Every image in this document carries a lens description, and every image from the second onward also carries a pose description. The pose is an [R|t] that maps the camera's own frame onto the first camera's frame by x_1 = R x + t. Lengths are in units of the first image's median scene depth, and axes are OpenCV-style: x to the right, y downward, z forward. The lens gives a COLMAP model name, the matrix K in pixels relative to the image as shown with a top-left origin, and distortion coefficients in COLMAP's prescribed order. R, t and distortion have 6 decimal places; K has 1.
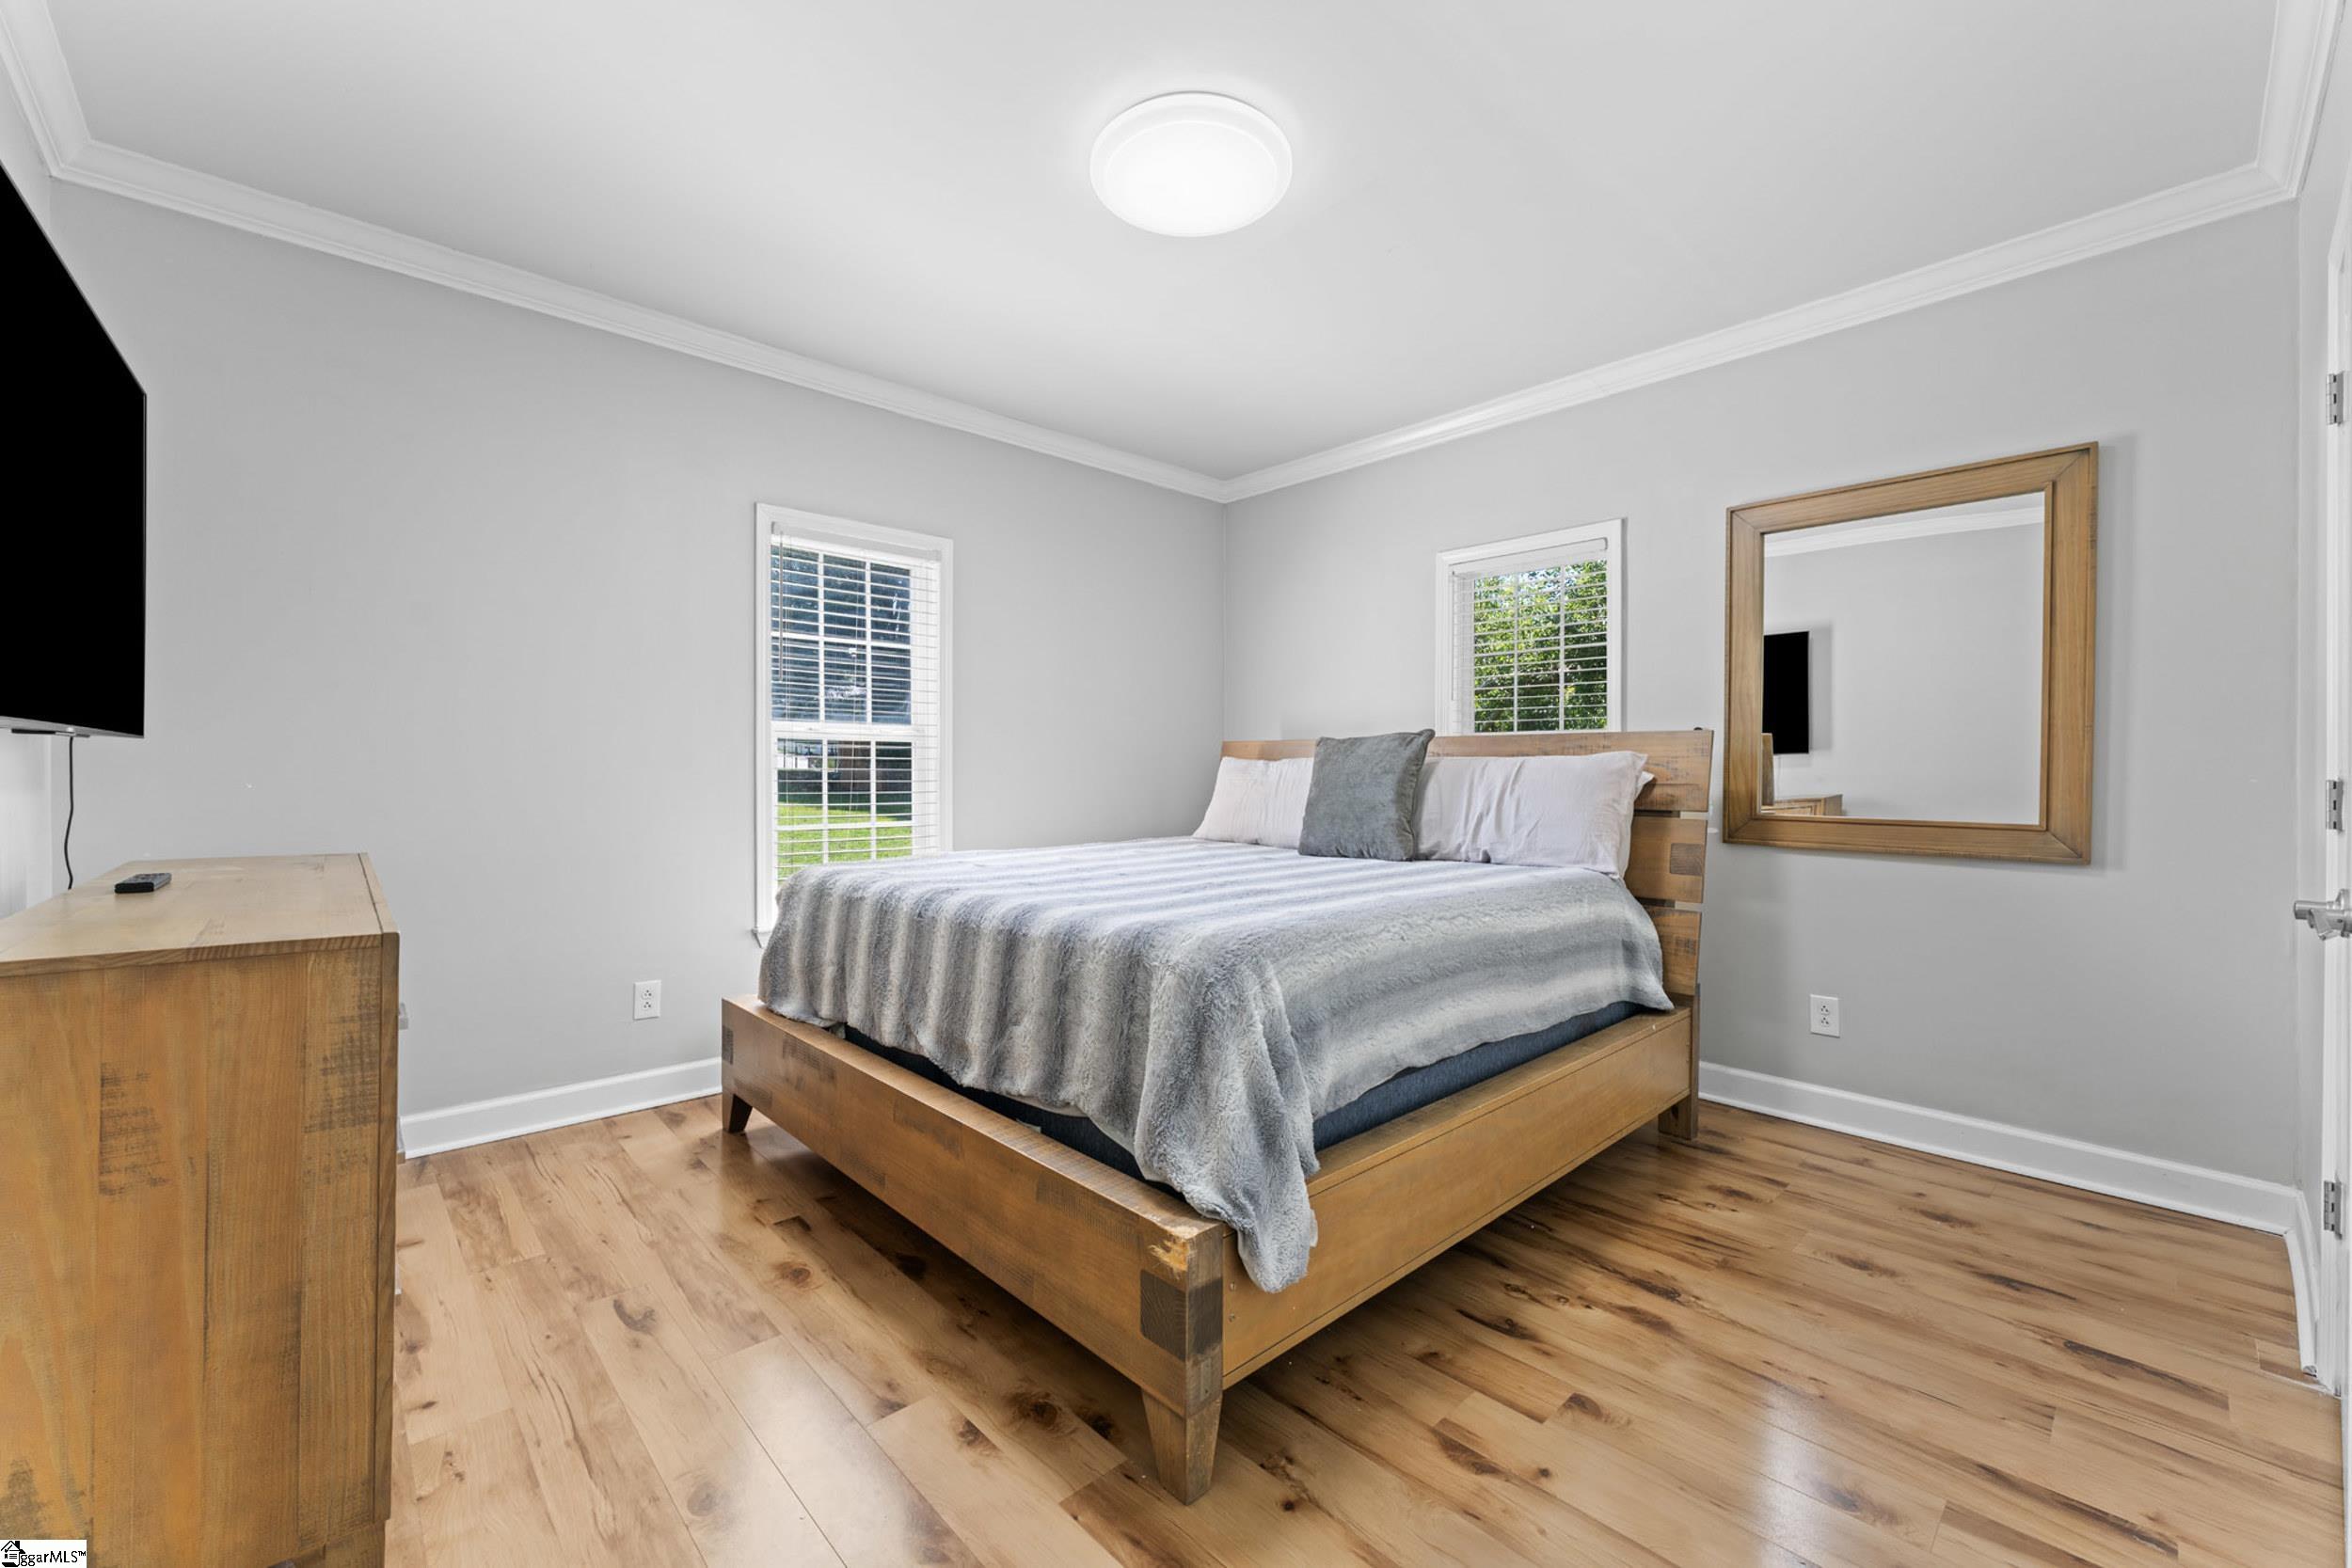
lens RADIAL K [[949.8, 0, 1176.4], [0, 949.8, 789.3], [0, 0, 1]] dist [0.000268, 0.000032]
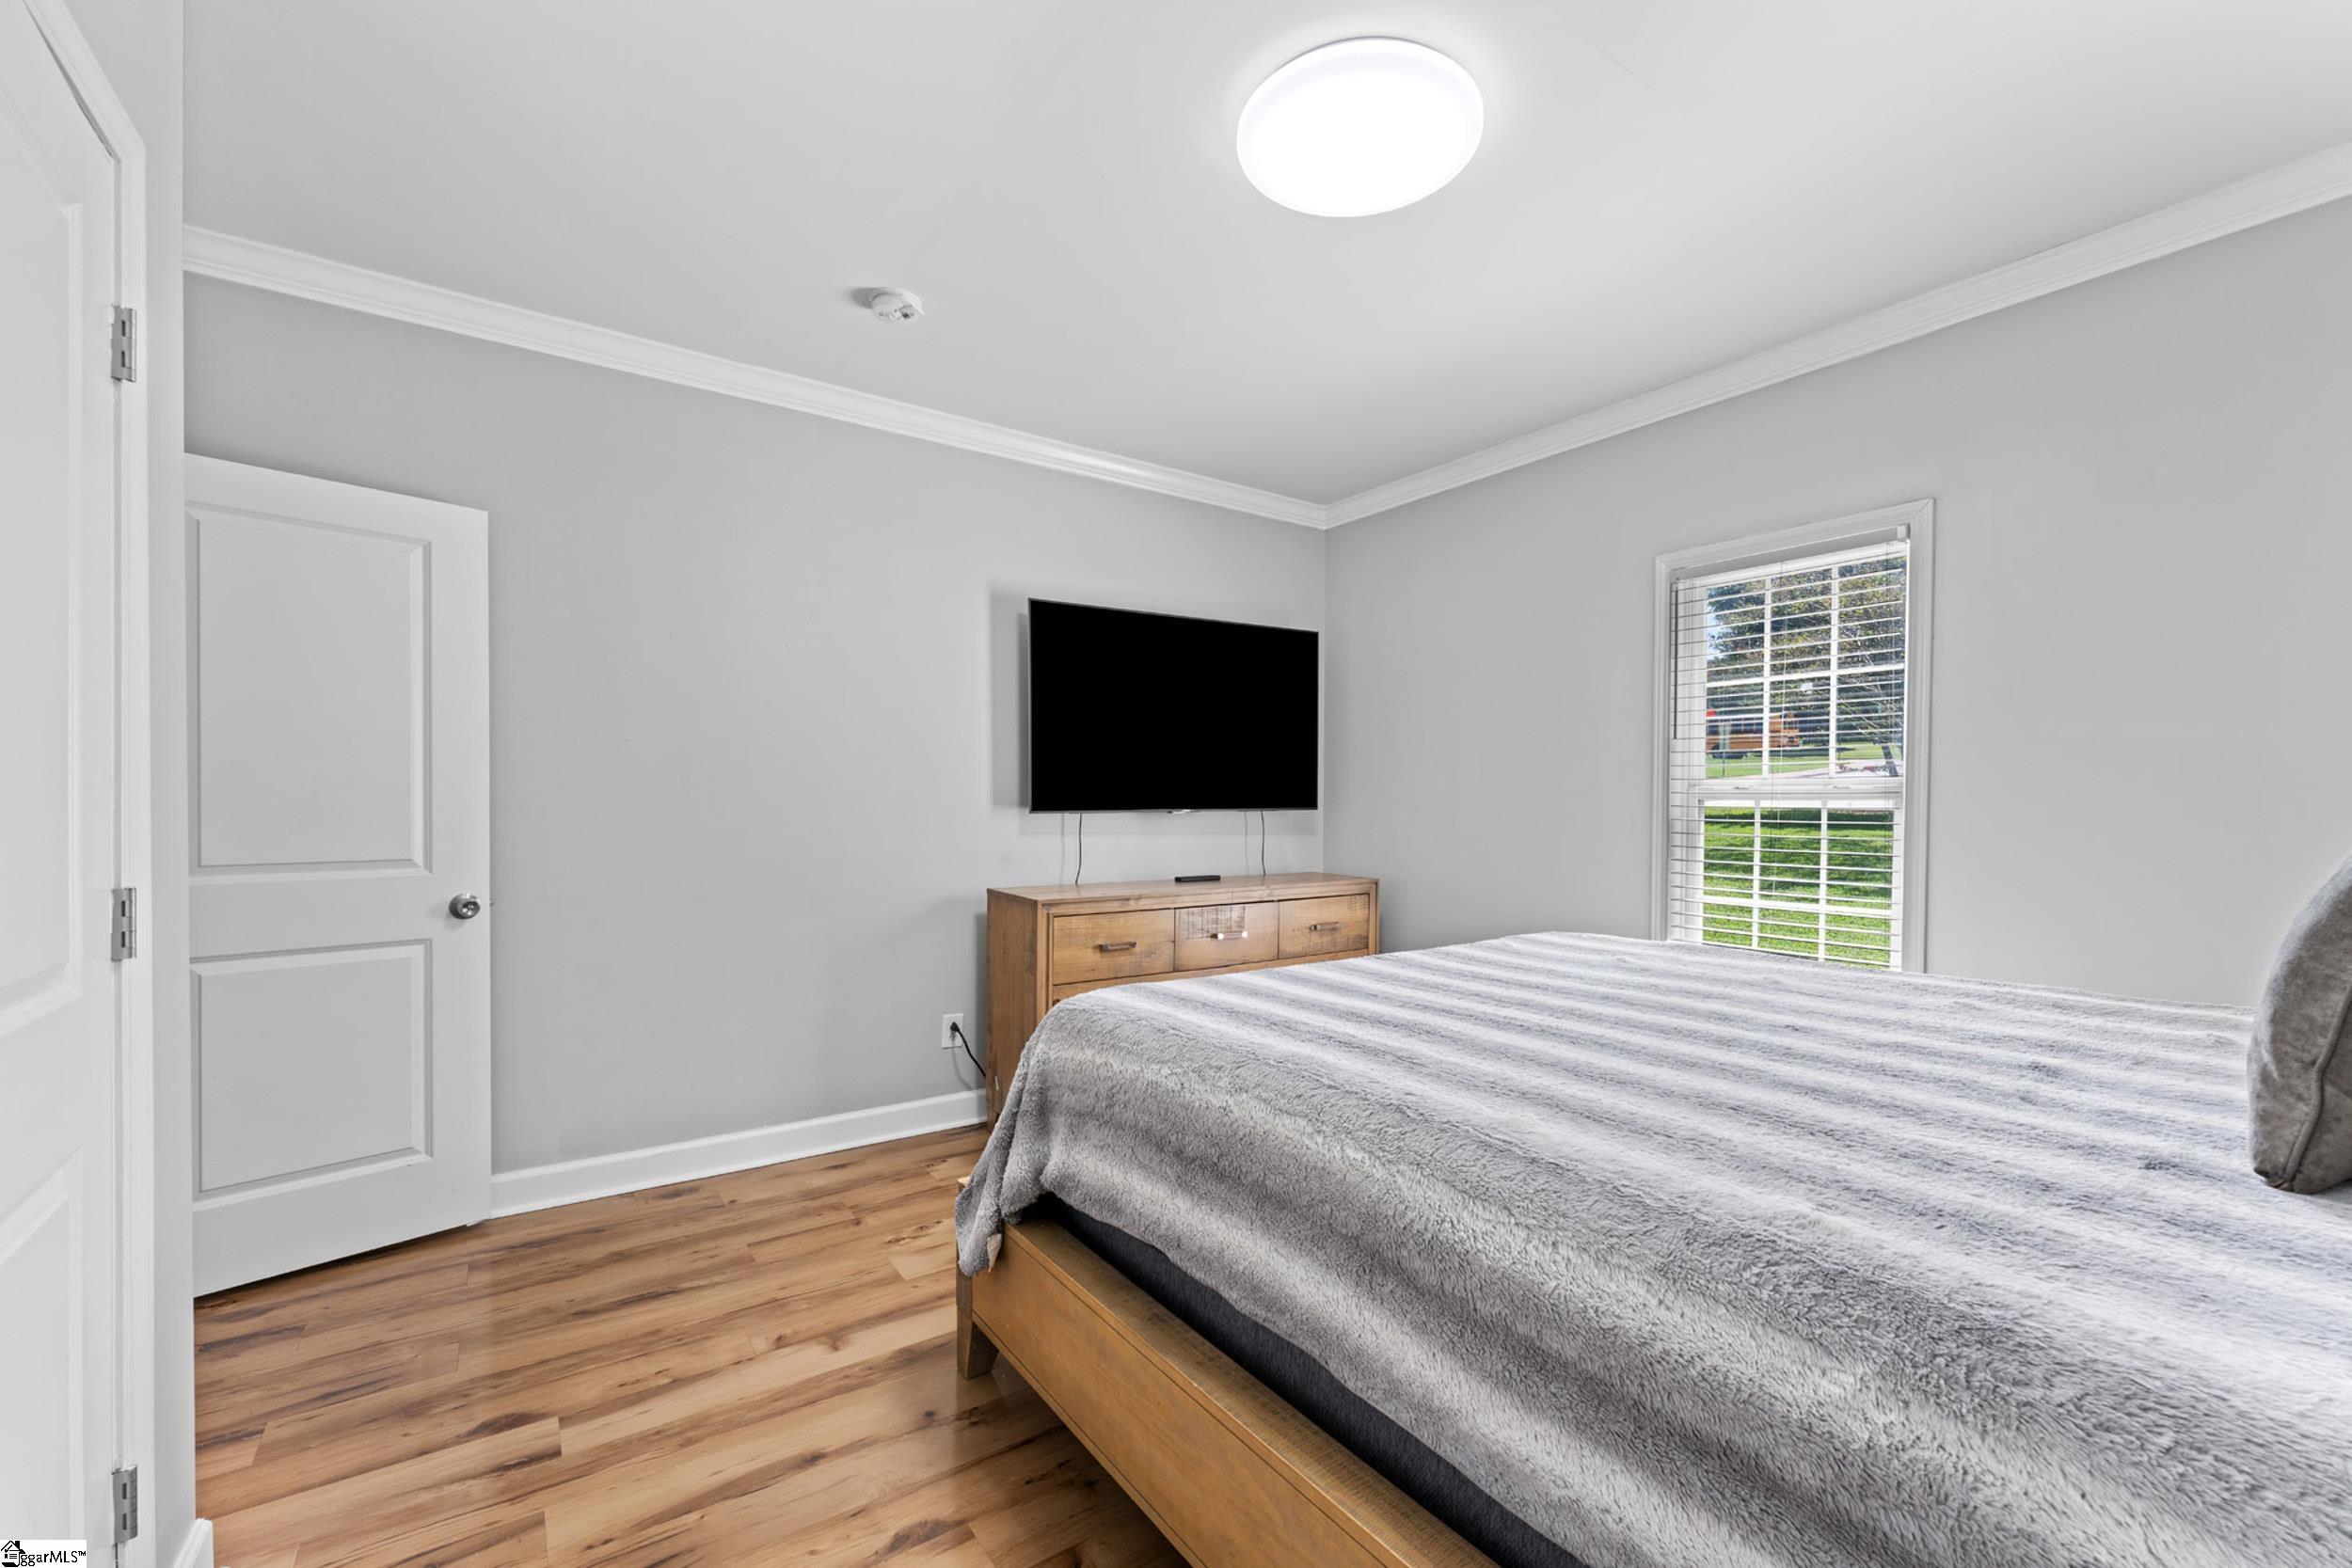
lens RADIAL K [[949.8, 0, 1164.0], [0, 949.8, 837.7], [0, 0, 1]] dist [0.000268, 0.000032]
pose [[-0.143195, 0.029113, -0.989266, 0.691426], [-0.019172, 0.999298, 0.032183, -0.045978], [0.989509, 0.023575, -0.142536, 0.764493]]
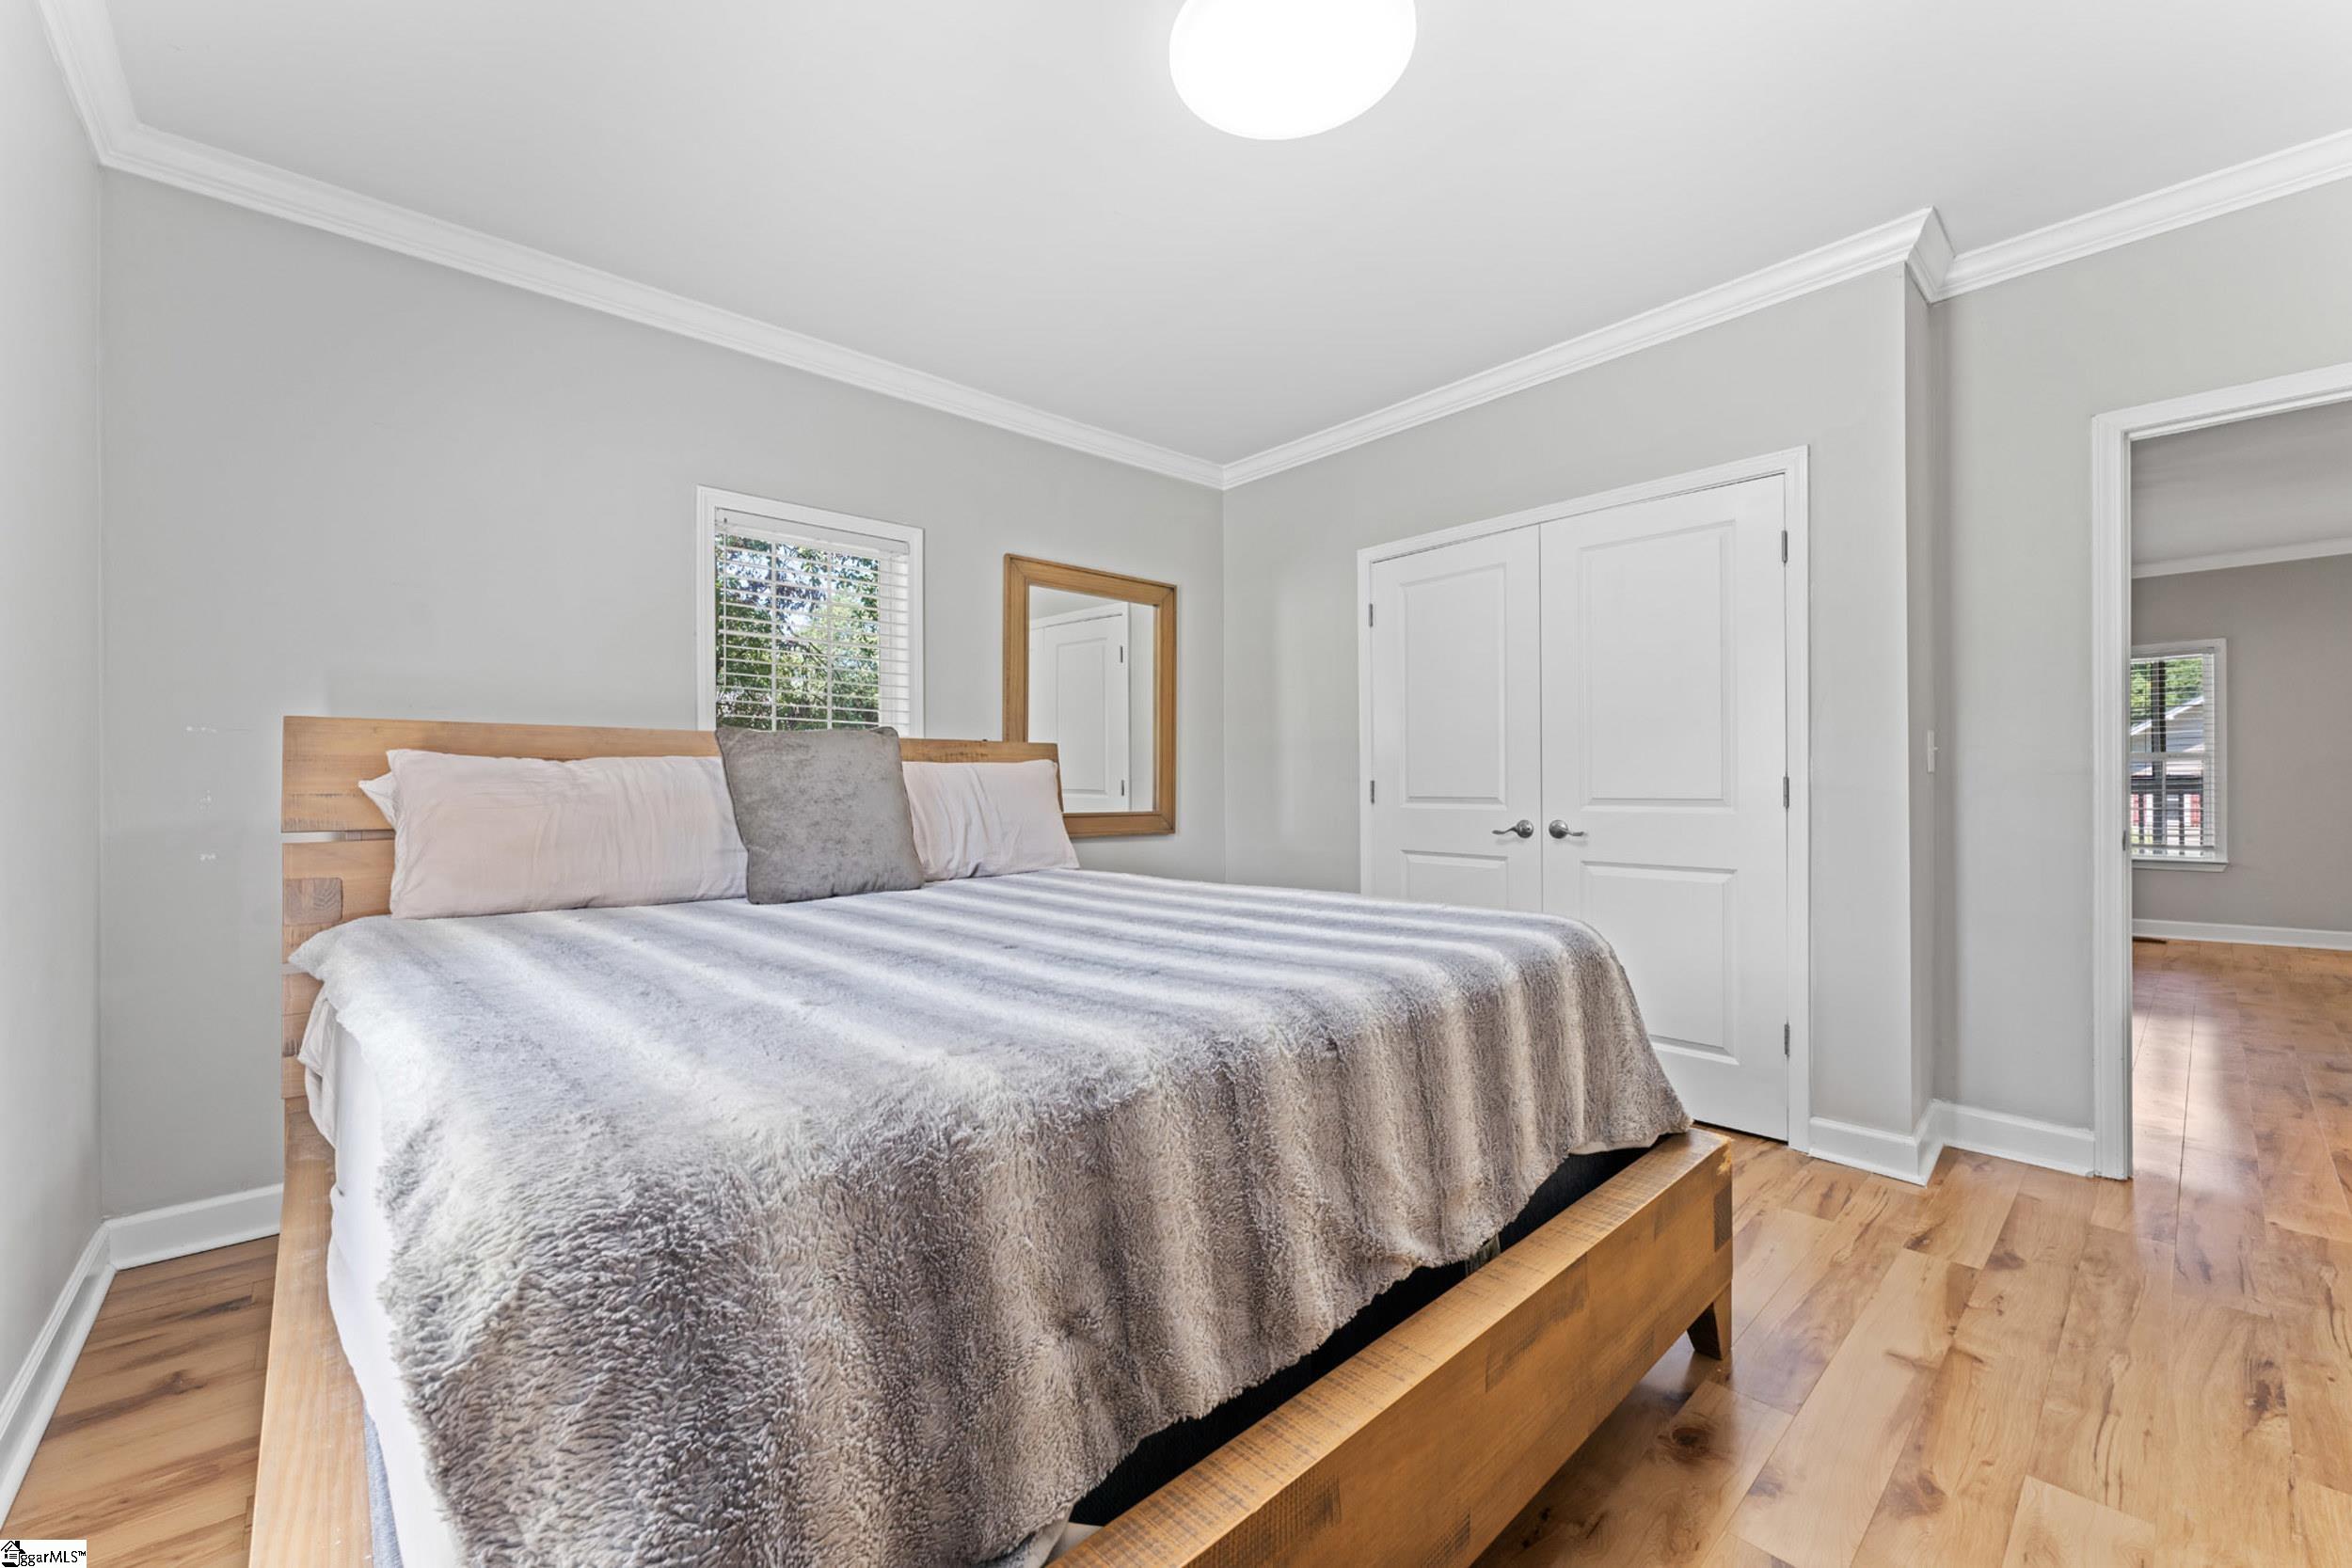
lens RADIAL K [[949.8, 0, 1175.1], [0, 949.8, 761.5], [0, 0, 1]] dist [0.000268, 0.000032]
pose [[0.003643, 0.016127, 0.999863, -0.664122], [0.020426, 0.999660, -0.016198, -0.017440], [-0.999785, 0.020483, 0.003312, 0.891573]]
